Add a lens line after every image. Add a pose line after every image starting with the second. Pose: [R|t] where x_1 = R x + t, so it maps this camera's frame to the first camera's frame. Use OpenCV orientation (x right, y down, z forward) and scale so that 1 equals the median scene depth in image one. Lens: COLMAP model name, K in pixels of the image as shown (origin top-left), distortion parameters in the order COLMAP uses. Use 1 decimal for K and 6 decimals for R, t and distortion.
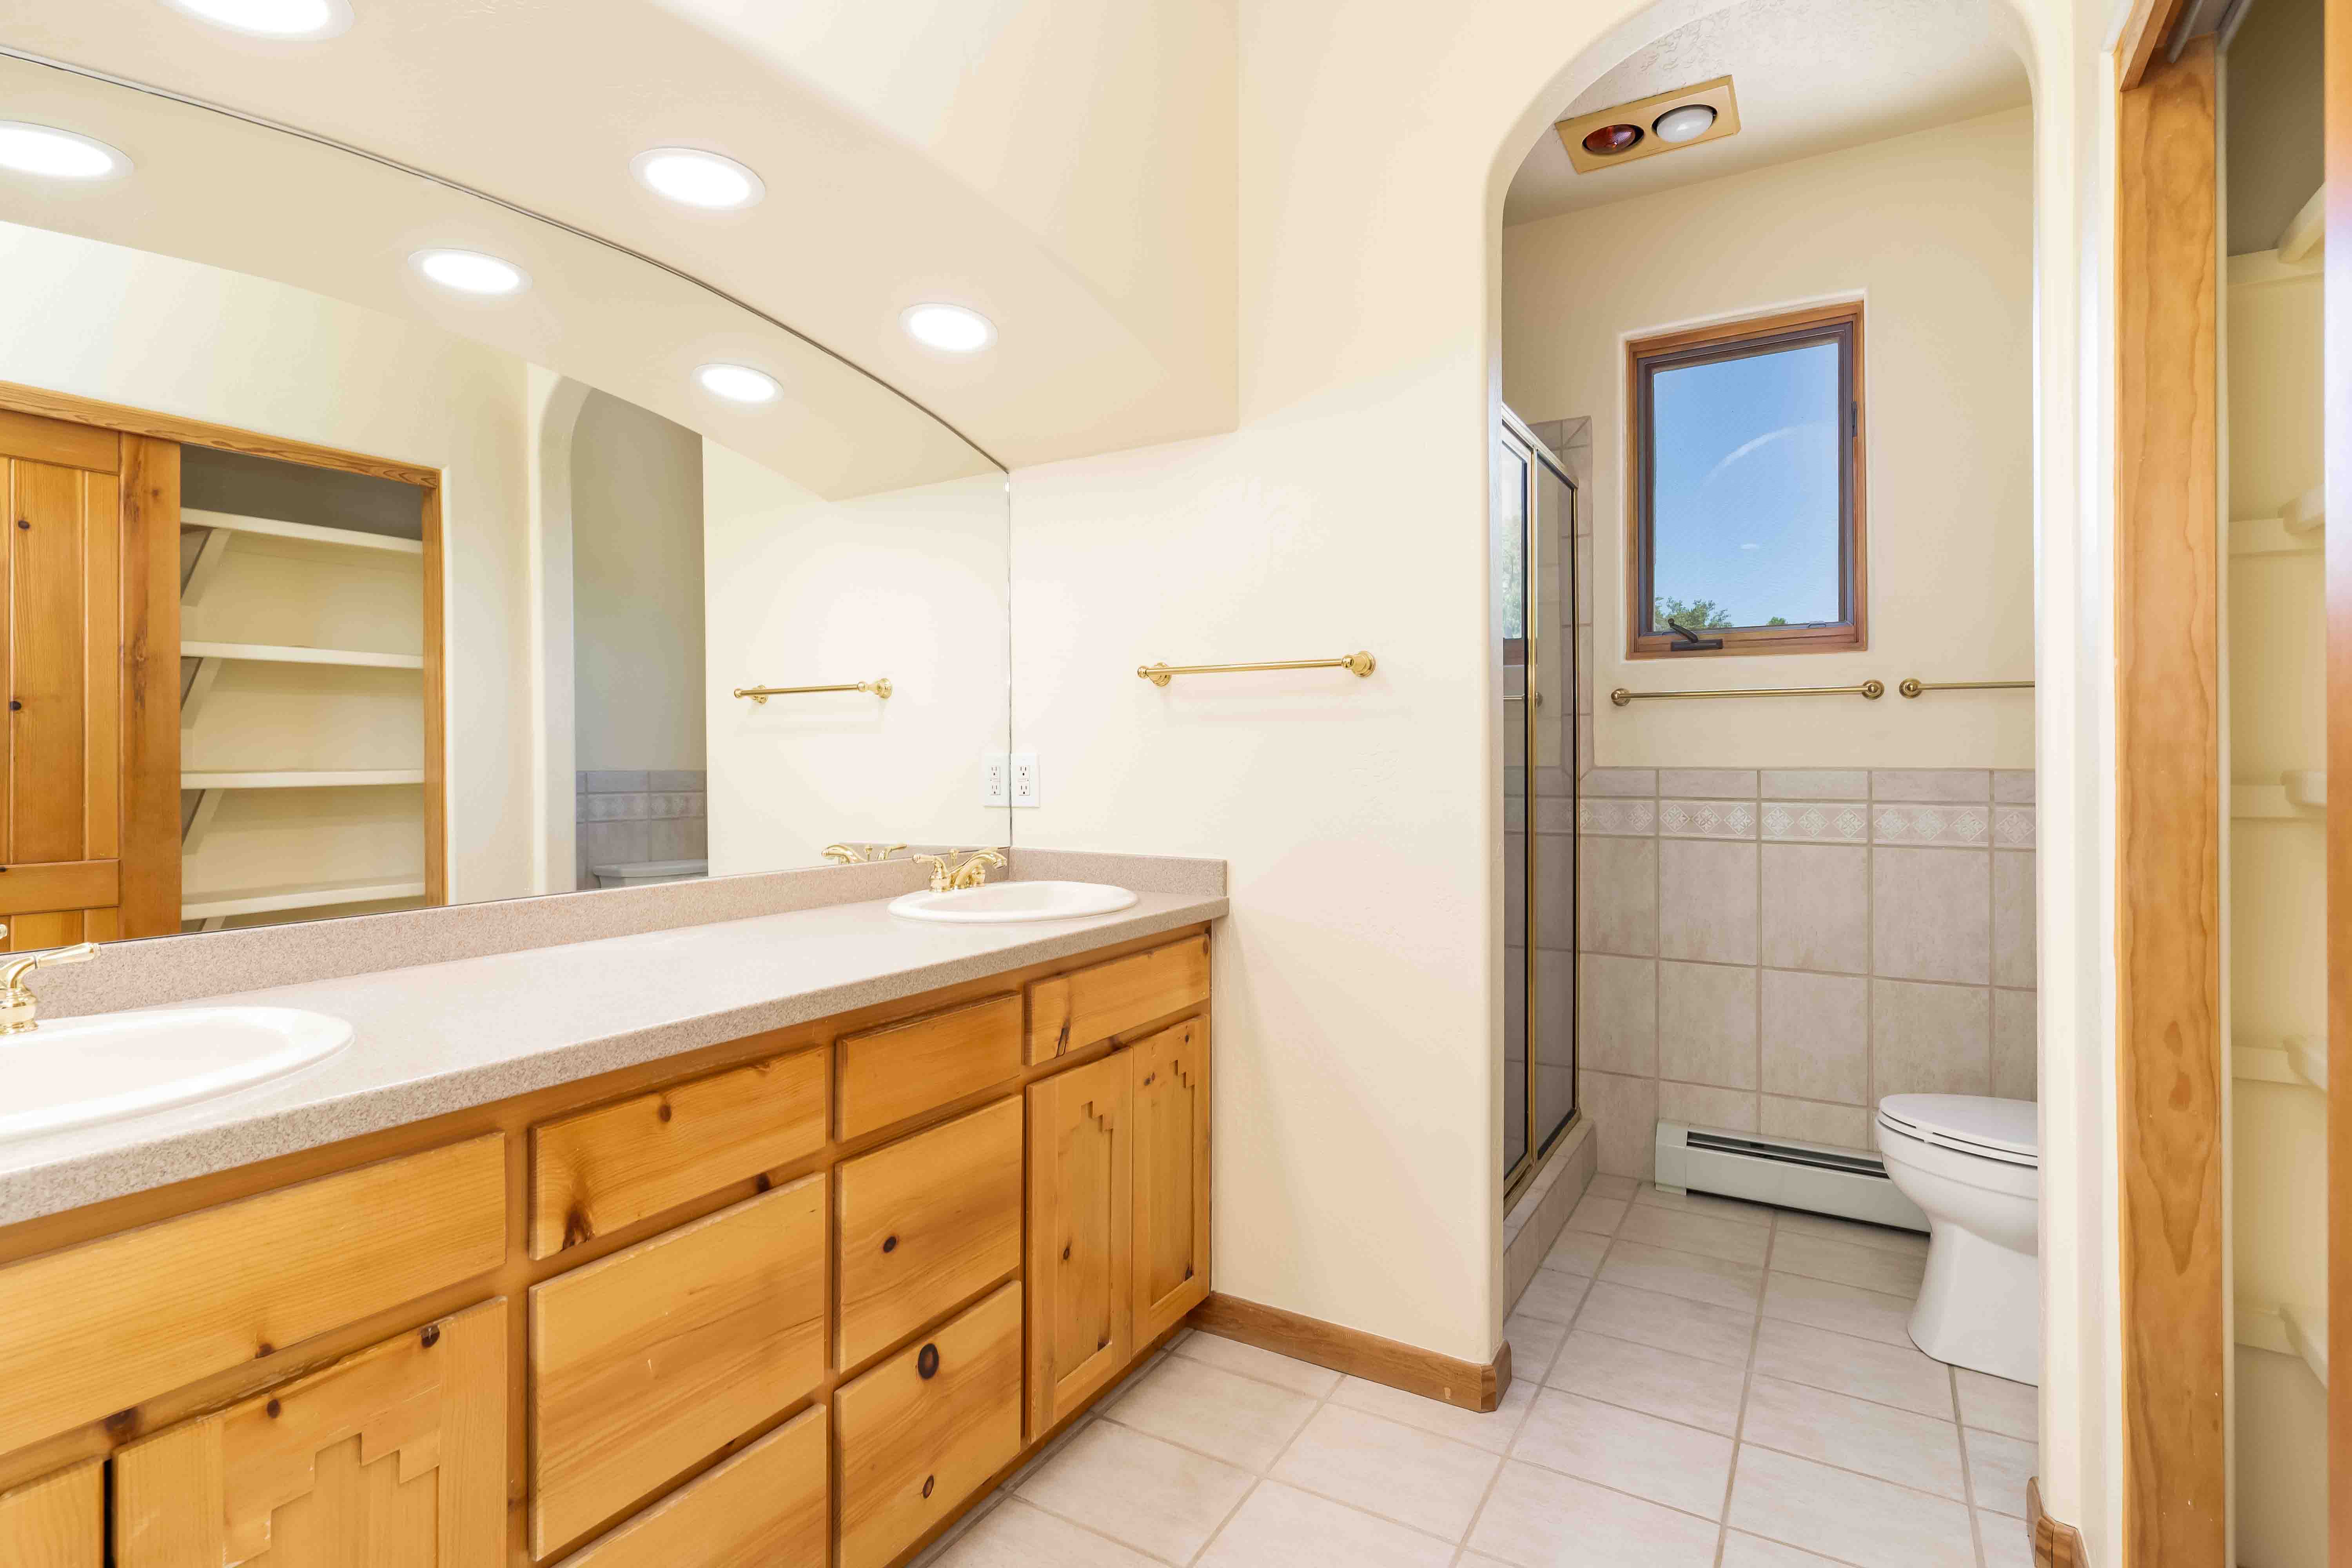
lens RADIAL K [[1135.5, 0, 1172.8], [0, 1135.5, 771.5], [0, 0, 1]] dist [0.003550, 0.000171]
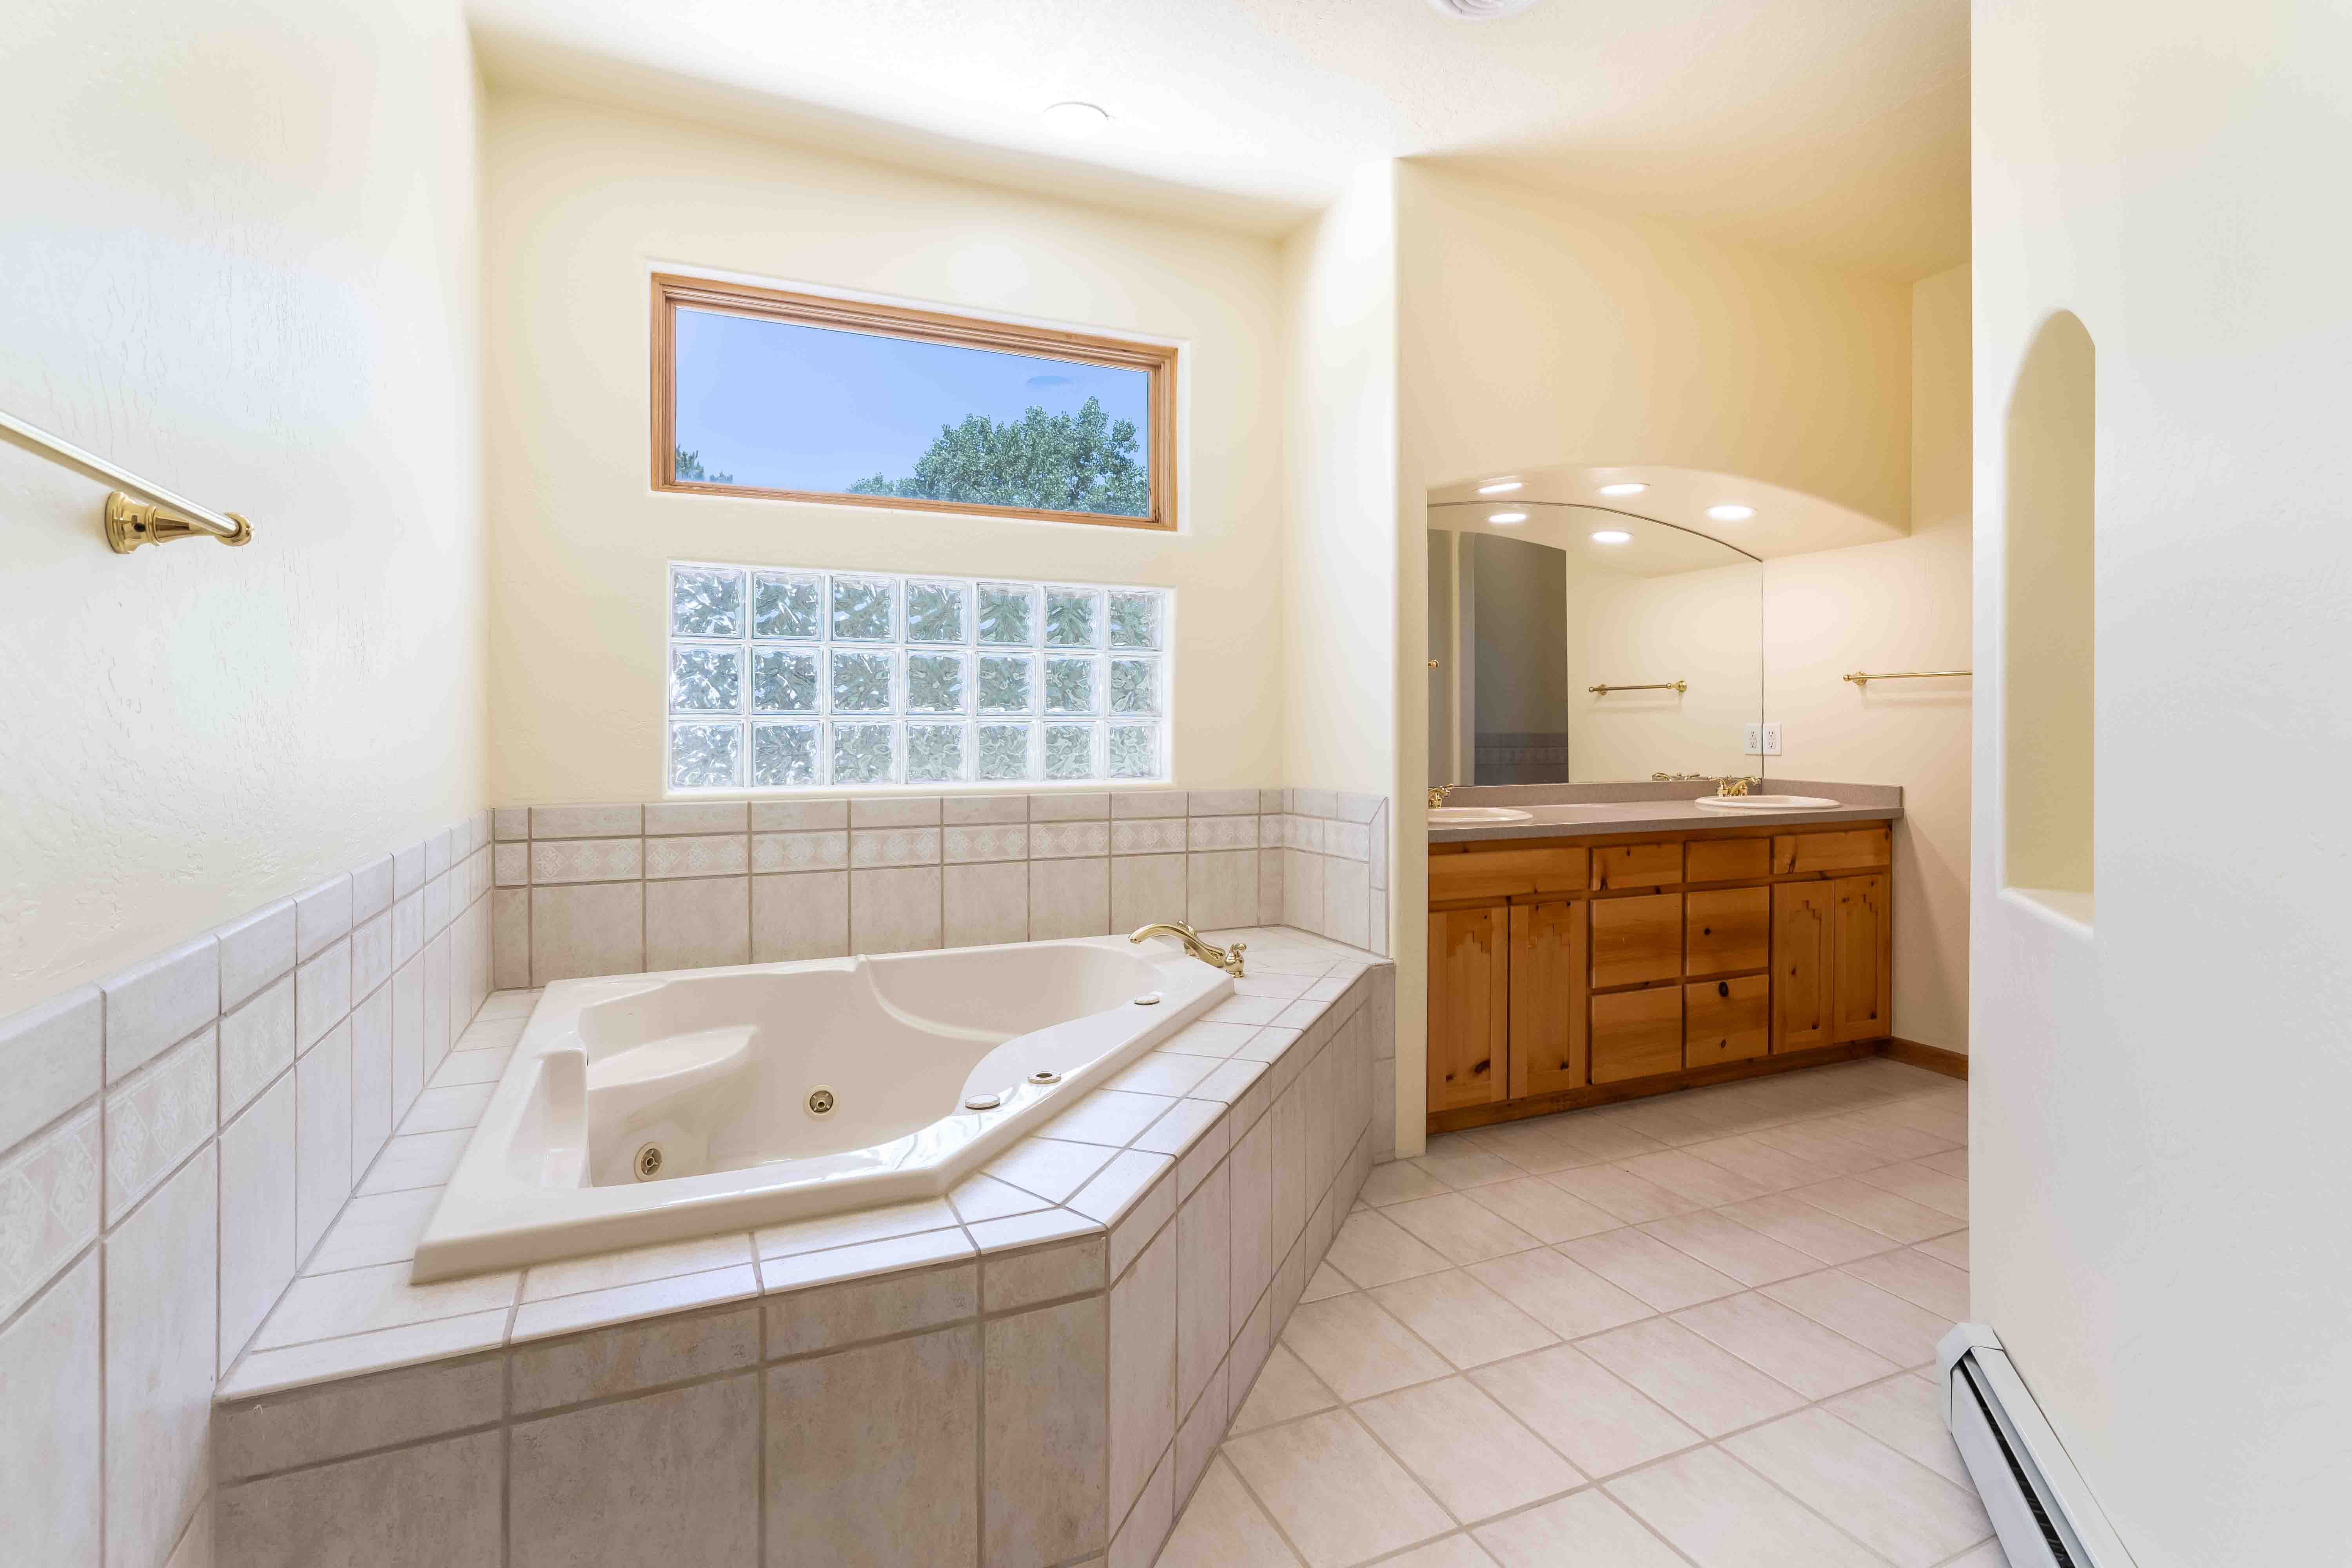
lens RADIAL K [[1135.5, 0, 1163.5], [0, 1135.5, 732.2], [0, 0, 1]] dist [0.003550, 0.000171]
pose [[0.812306, 0.004351, -0.583215, 0.184891], [-0.005305, 0.999986, 0.000071, 0.002181], [0.583207, 0.003036, 0.812318, -1.383678]]
